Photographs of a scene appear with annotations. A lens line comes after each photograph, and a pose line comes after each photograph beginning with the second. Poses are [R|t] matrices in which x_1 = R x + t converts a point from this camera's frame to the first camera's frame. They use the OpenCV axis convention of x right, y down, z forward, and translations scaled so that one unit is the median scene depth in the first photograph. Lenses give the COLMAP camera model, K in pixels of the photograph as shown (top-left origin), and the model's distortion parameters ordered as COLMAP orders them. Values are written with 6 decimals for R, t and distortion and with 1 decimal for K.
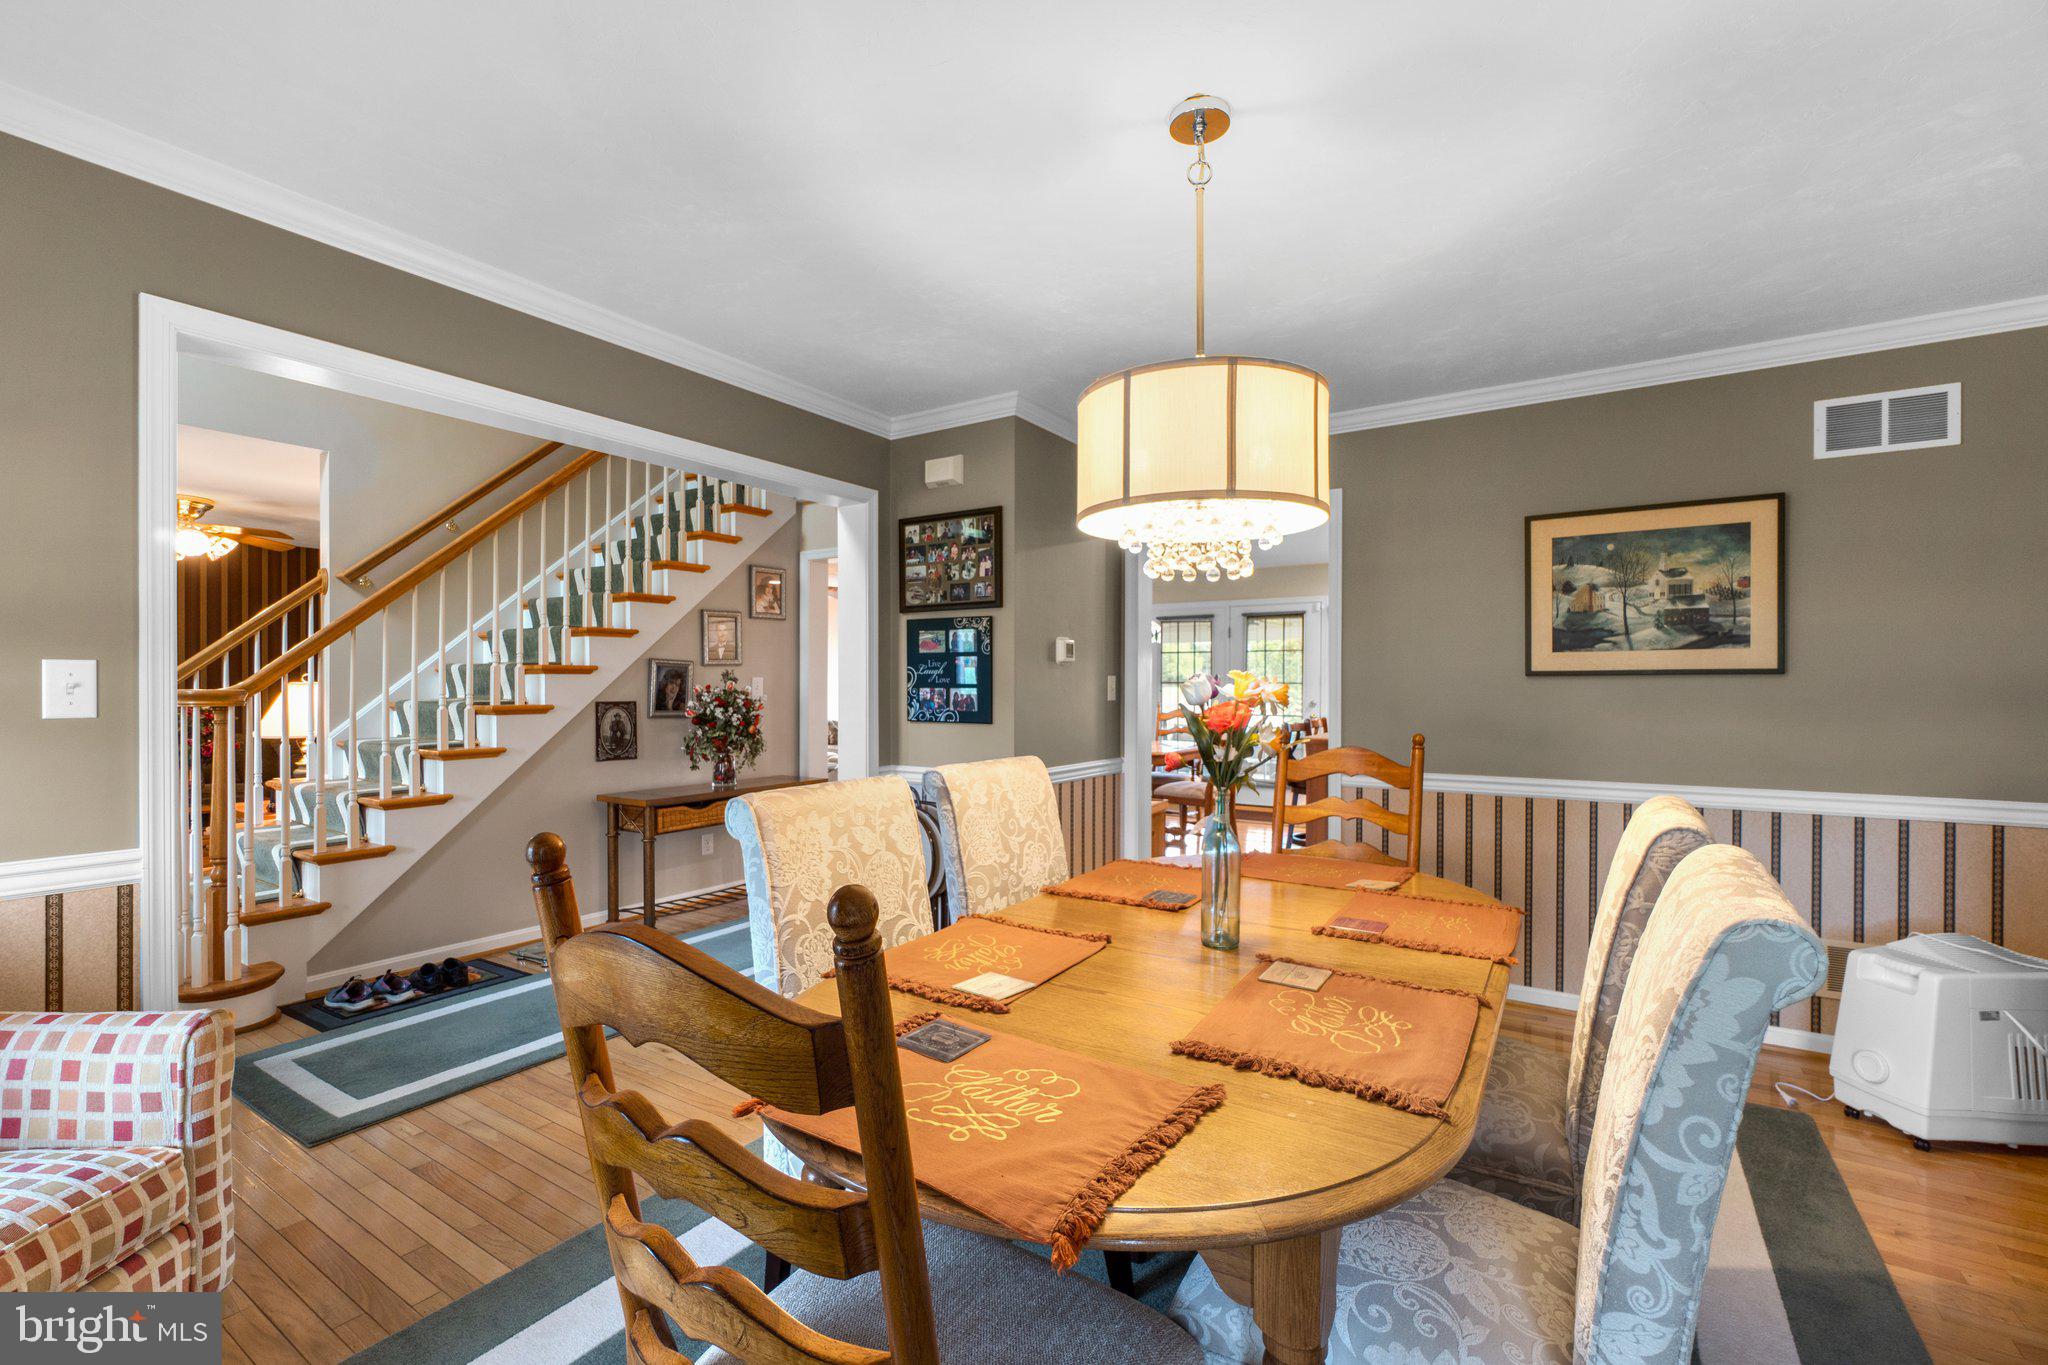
lens RADIAL K [[880.5, 0, 1024.0], [0, 880.5, 682.5], [0, 0, 1]] dist [0.000318, 0.000103]
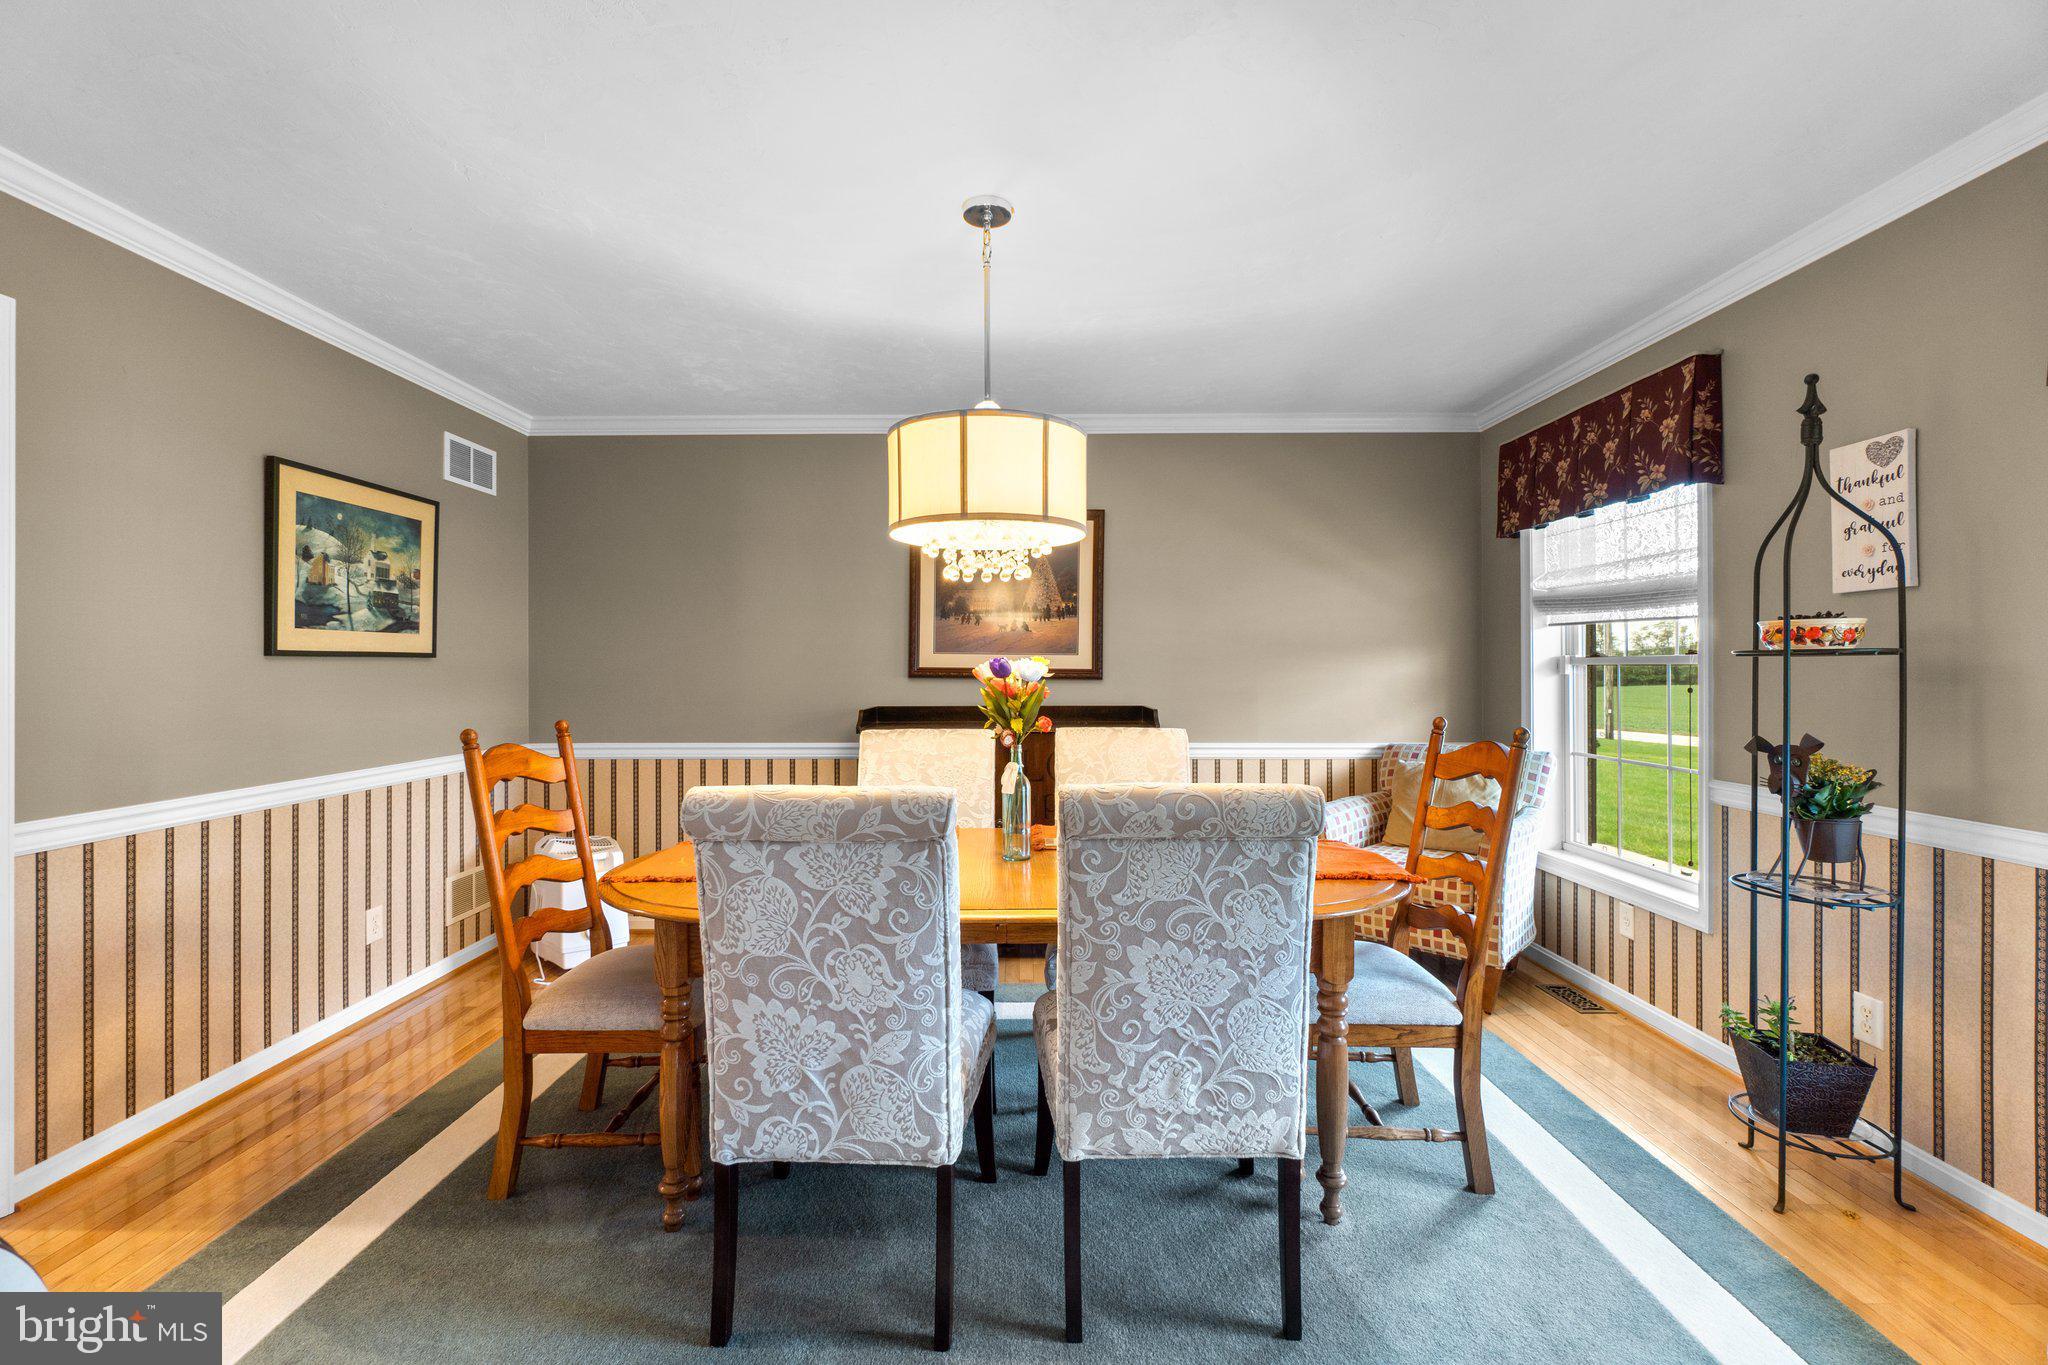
lens RADIAL K [[880.5, 0, 1024.0], [0, 880.5, 682.5], [0, 0, 1]] dist [0.000318, 0.000103]
pose [[-0.554188, -0.013959, 0.832274, -0.508076], [-0.000797, 0.999868, 0.016240, 0.003349], [-0.832391, 0.008337, -0.554126, 0.944401]]
